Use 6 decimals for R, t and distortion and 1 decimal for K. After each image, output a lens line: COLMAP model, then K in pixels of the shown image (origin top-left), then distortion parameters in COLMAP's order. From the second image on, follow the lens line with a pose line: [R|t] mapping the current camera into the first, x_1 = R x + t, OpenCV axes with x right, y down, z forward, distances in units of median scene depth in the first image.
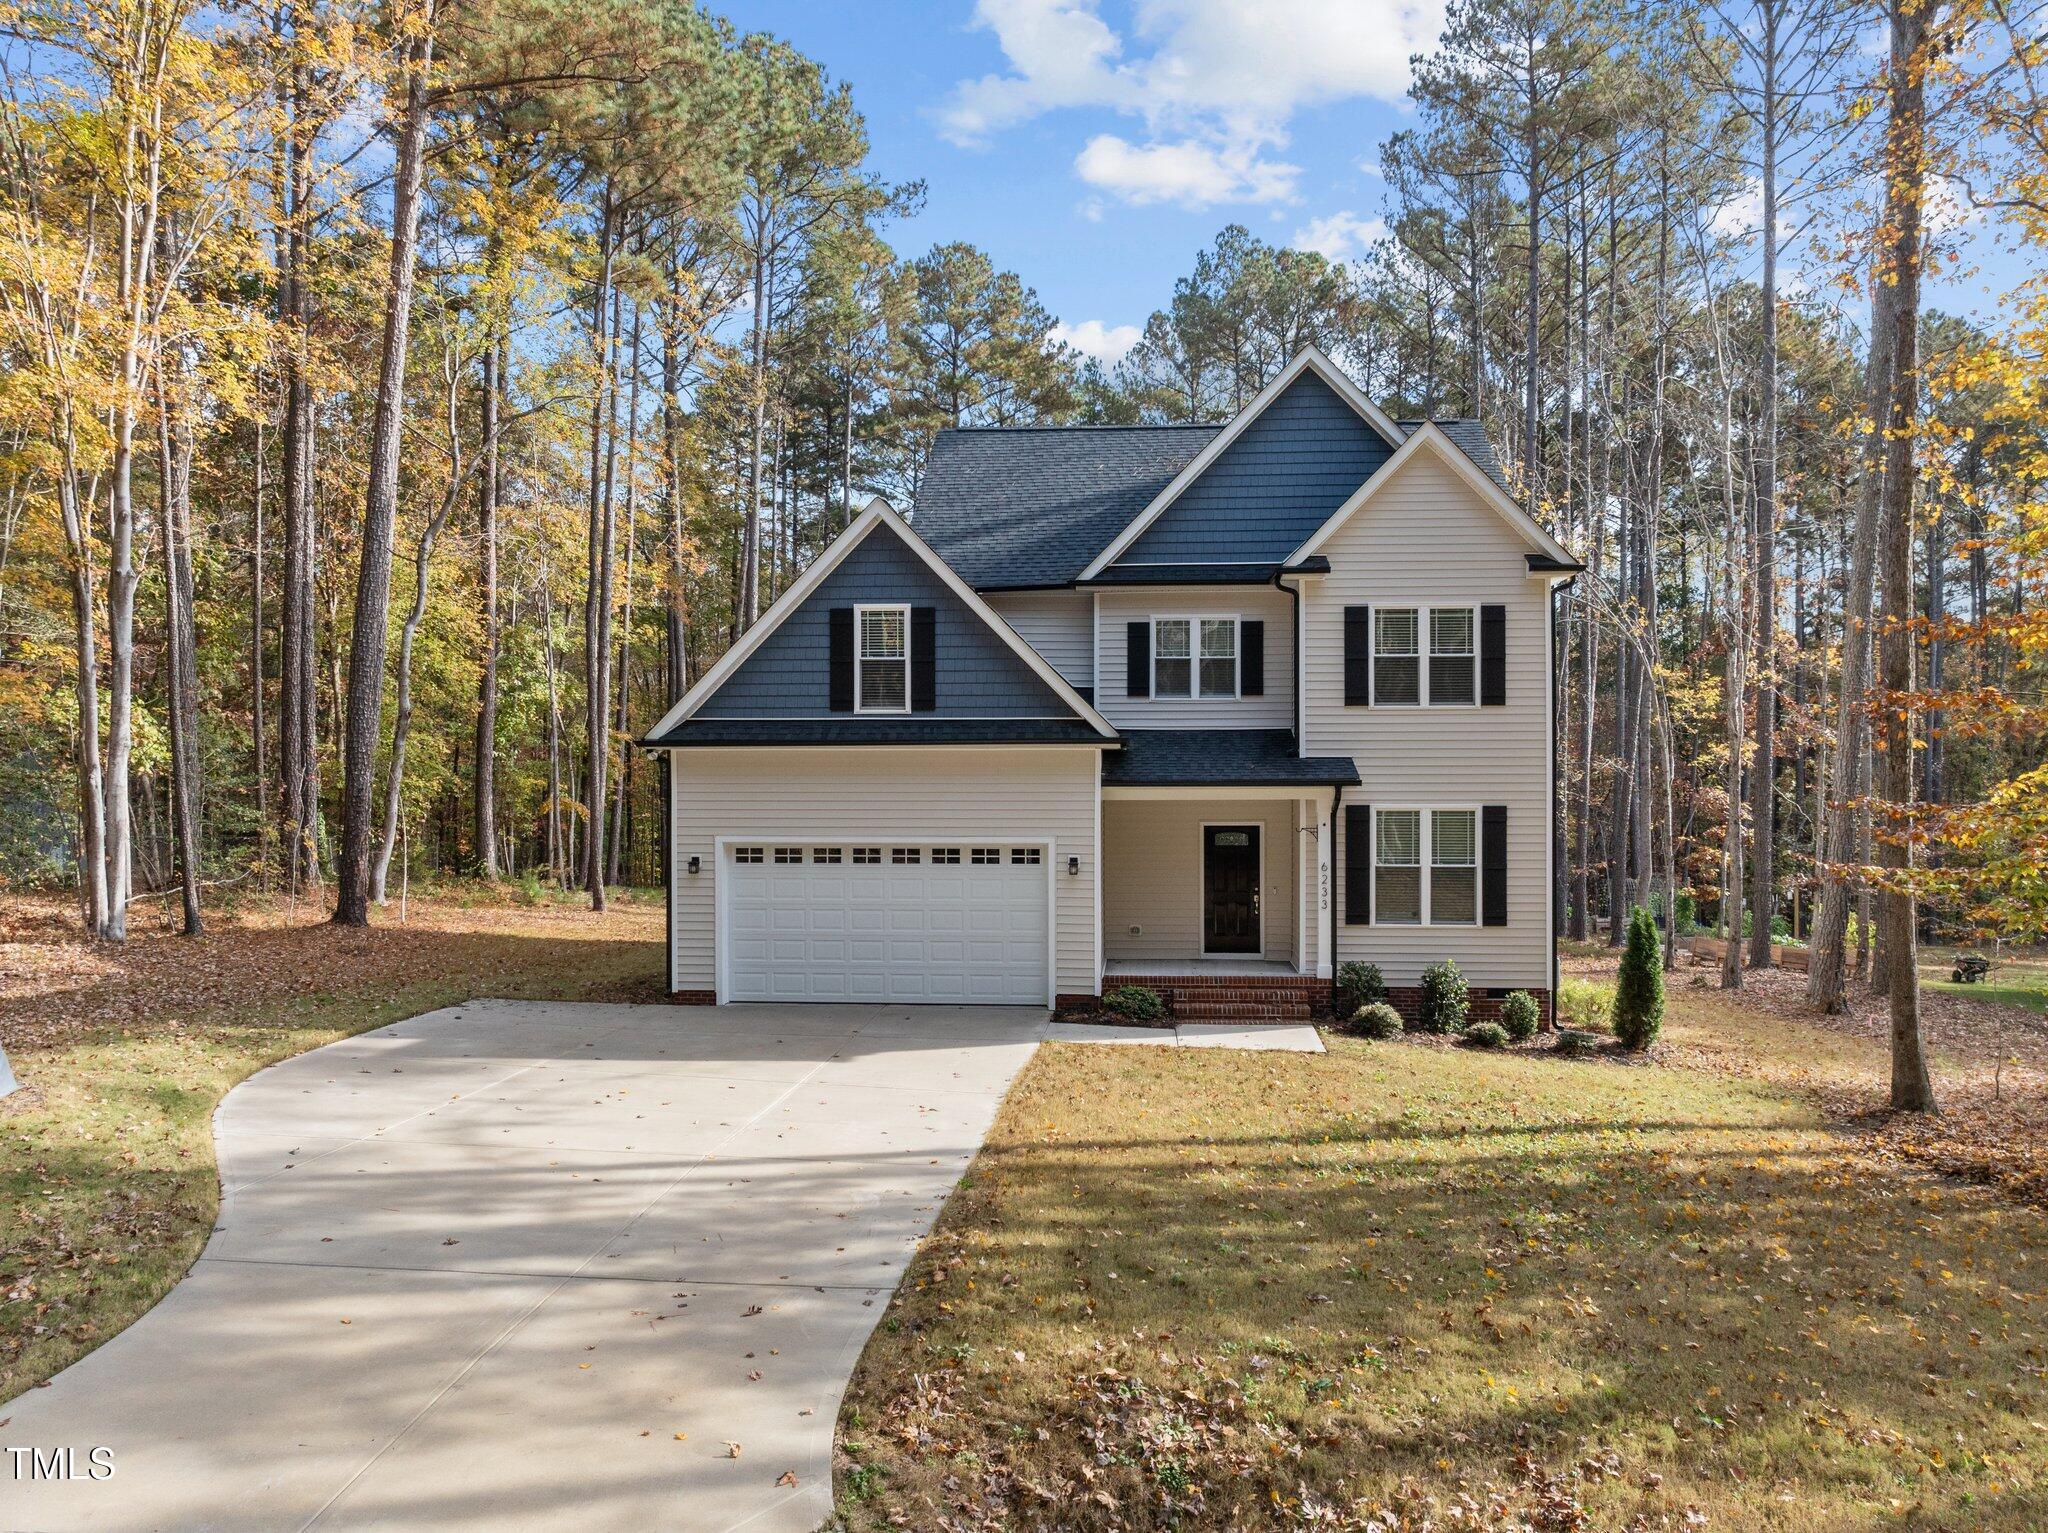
lens RADIAL K [[1452.0, 0, 1035.7], [0, 1452.0, 776.2], [0, 0, 1]] dist [-0.037072, 0.004454]
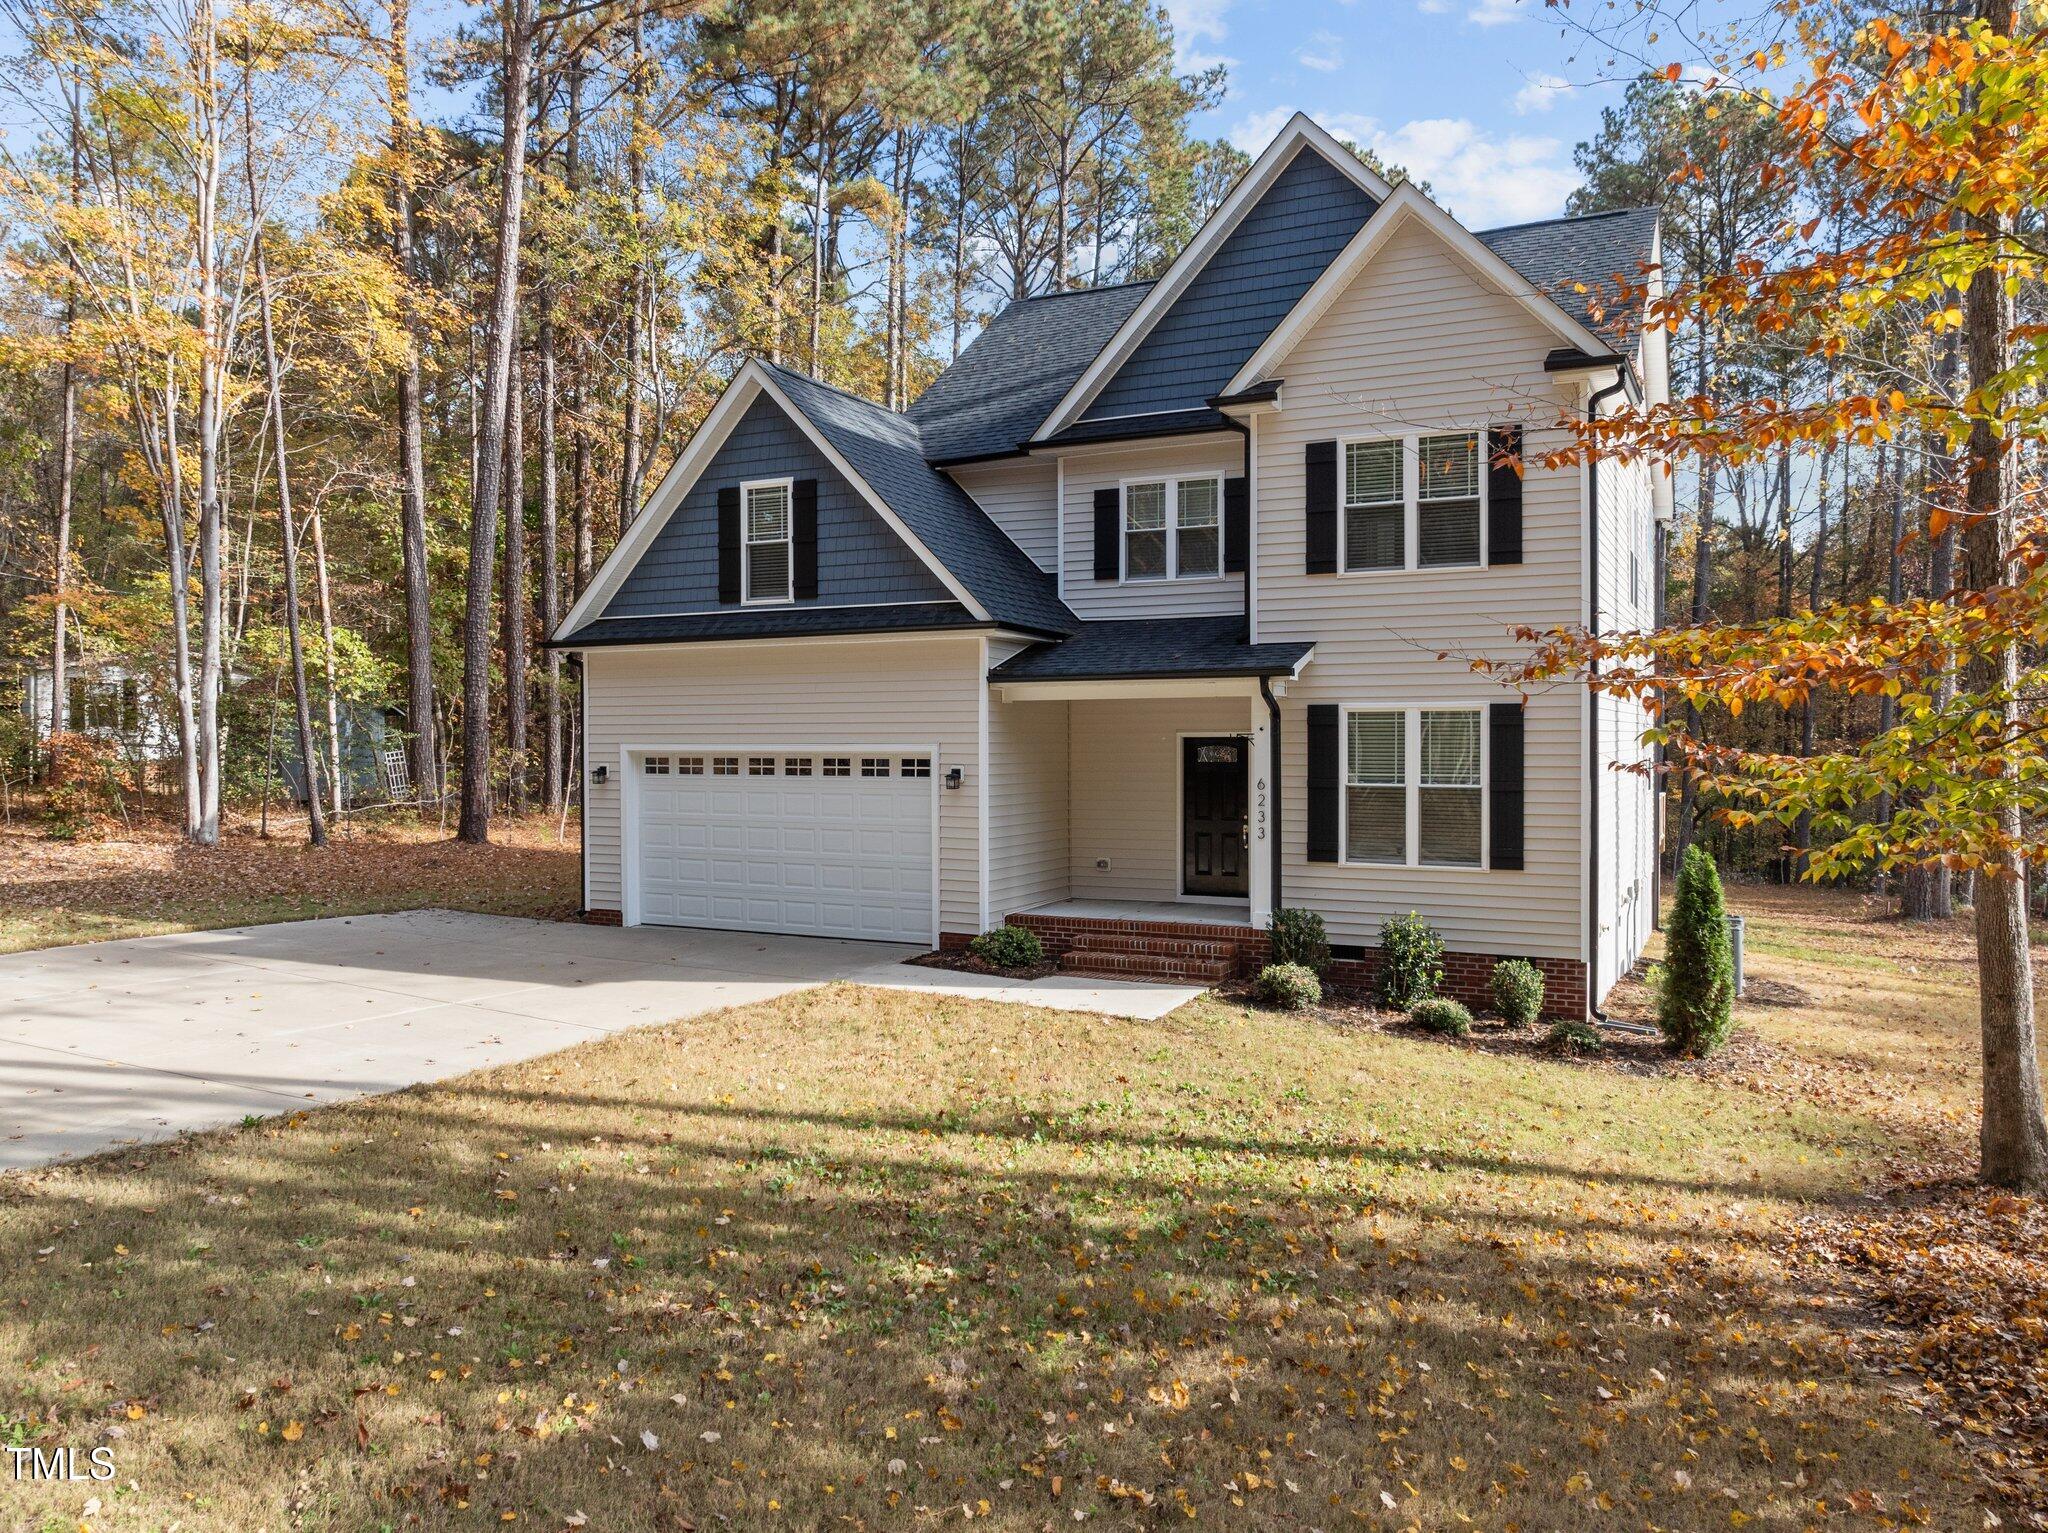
lens RADIAL K [[1452.3, 0, 1029.7], [0, 1452.3, 750.9], [0, 0, 1]] dist [-0.040109, 0.004277]
pose [[0.924135, 0.002902, -0.382054, 0.374404], [-0.000702, 0.999982, 0.005897, 0.040126], [0.382065, -0.005181, 0.924121, 0.244751]]
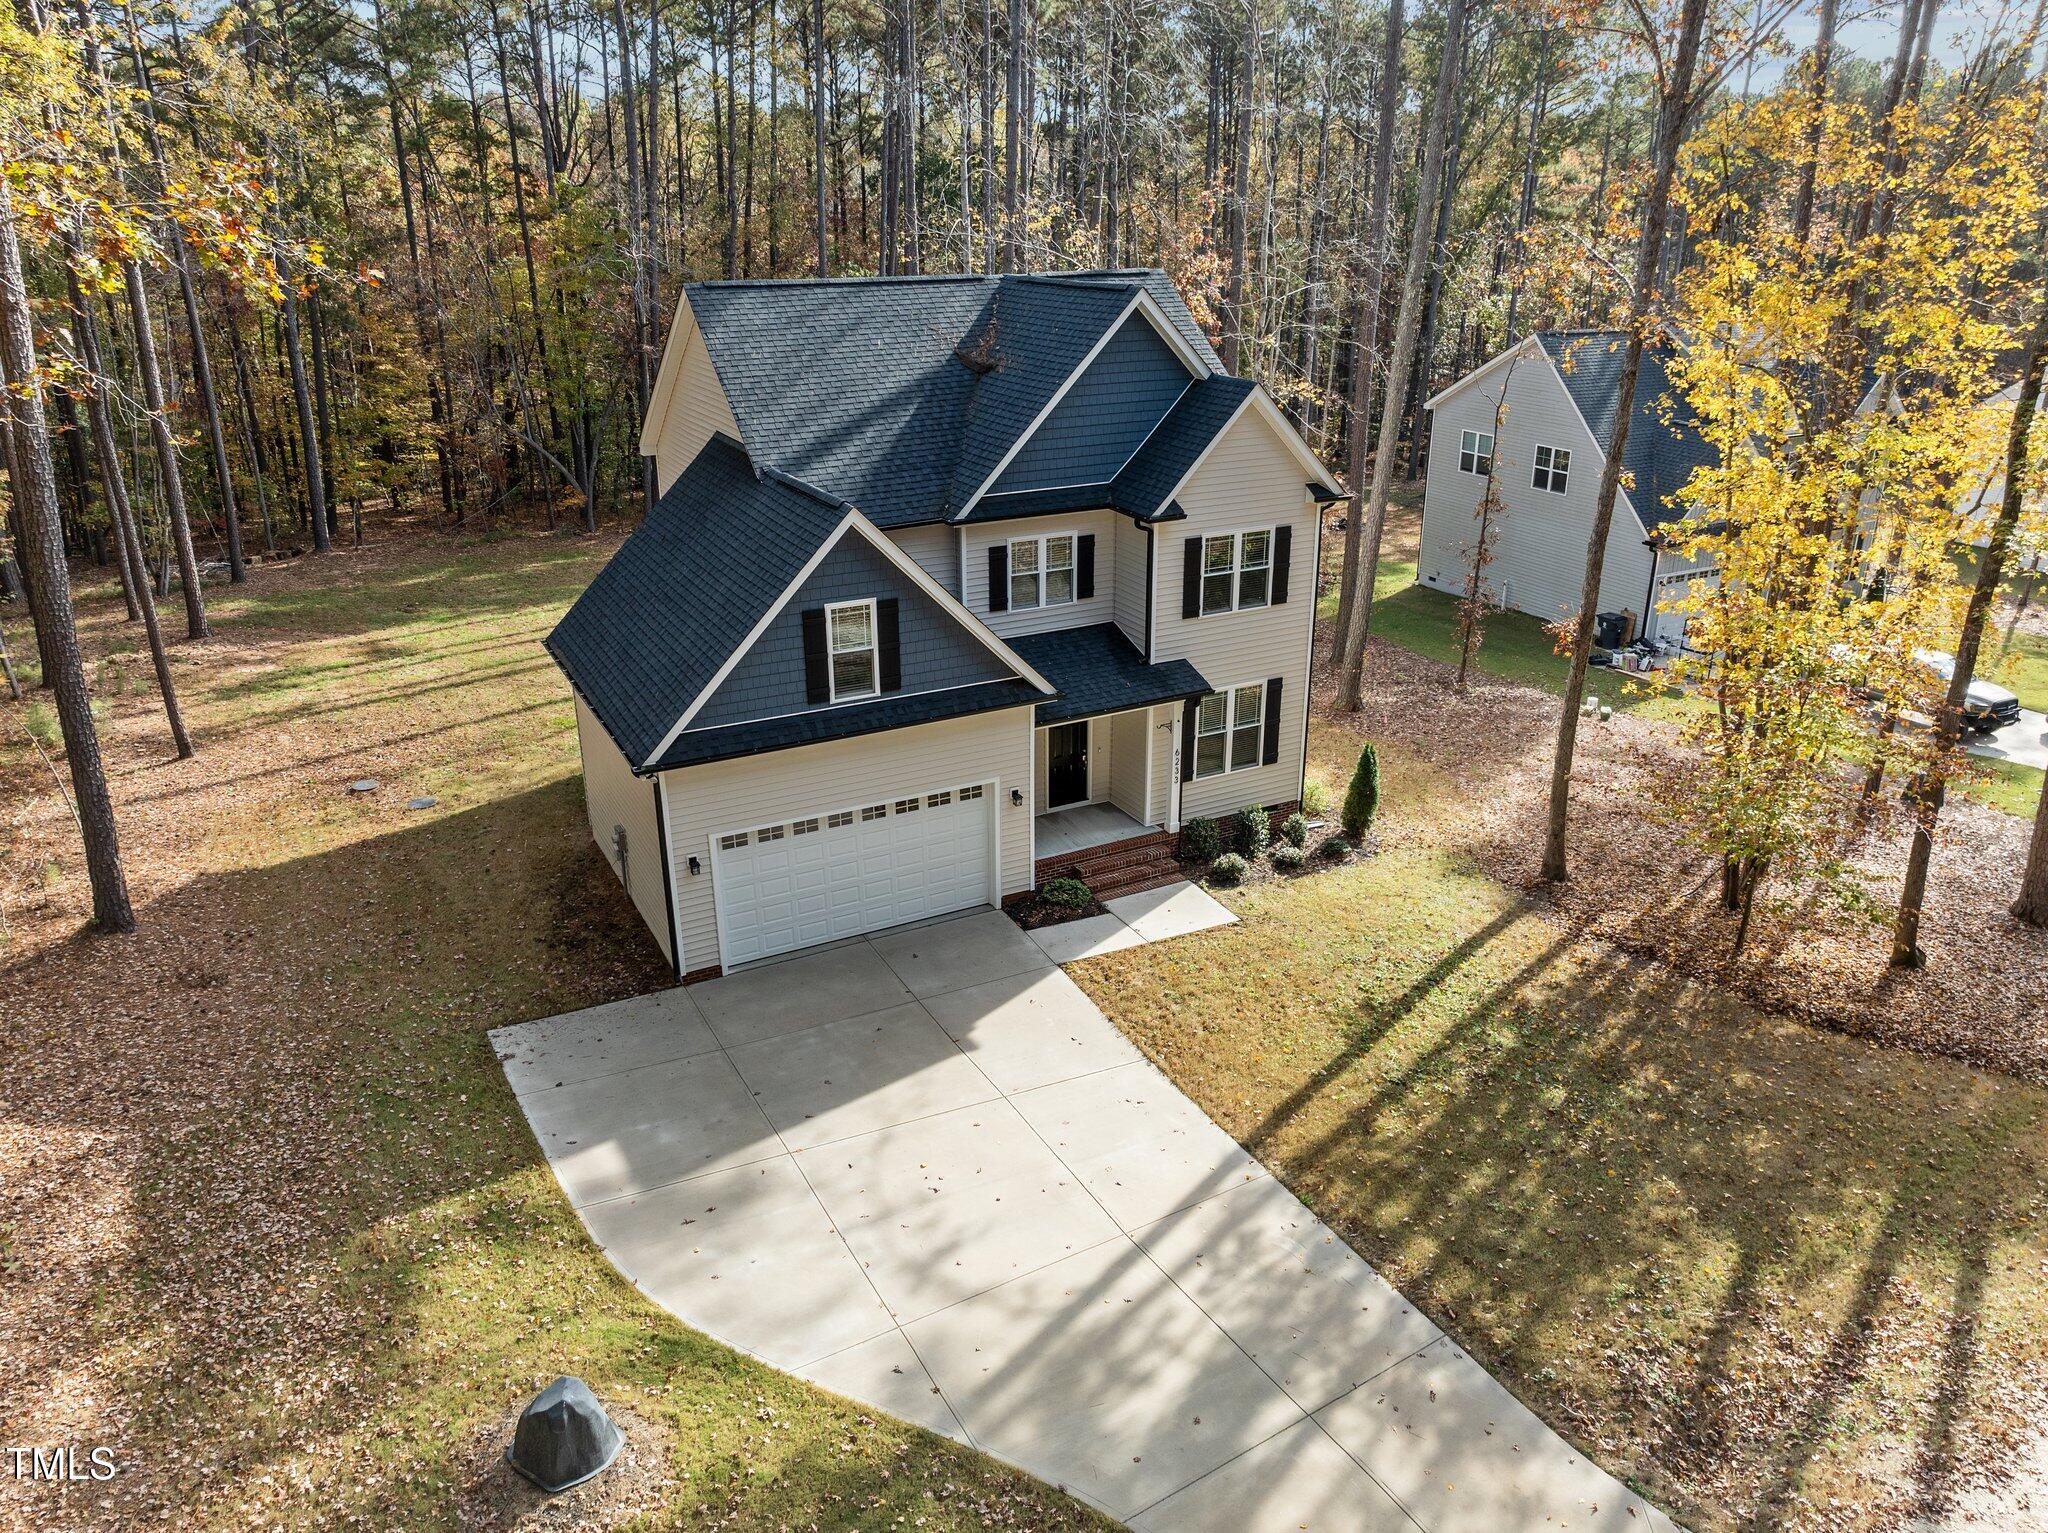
lens RADIAL K [[1446.4, 0, 1024.0], [0, 1446.4, 763.2], [0, 0, 1]] dist [-0.059695, -0.005191]
pose [[0.846005, -0.198613, 0.494801, -0.532859], [0.004527, 0.930670, 0.365831, -0.386066], [-0.533155, -0.307255, 0.788251, 0.075675]]
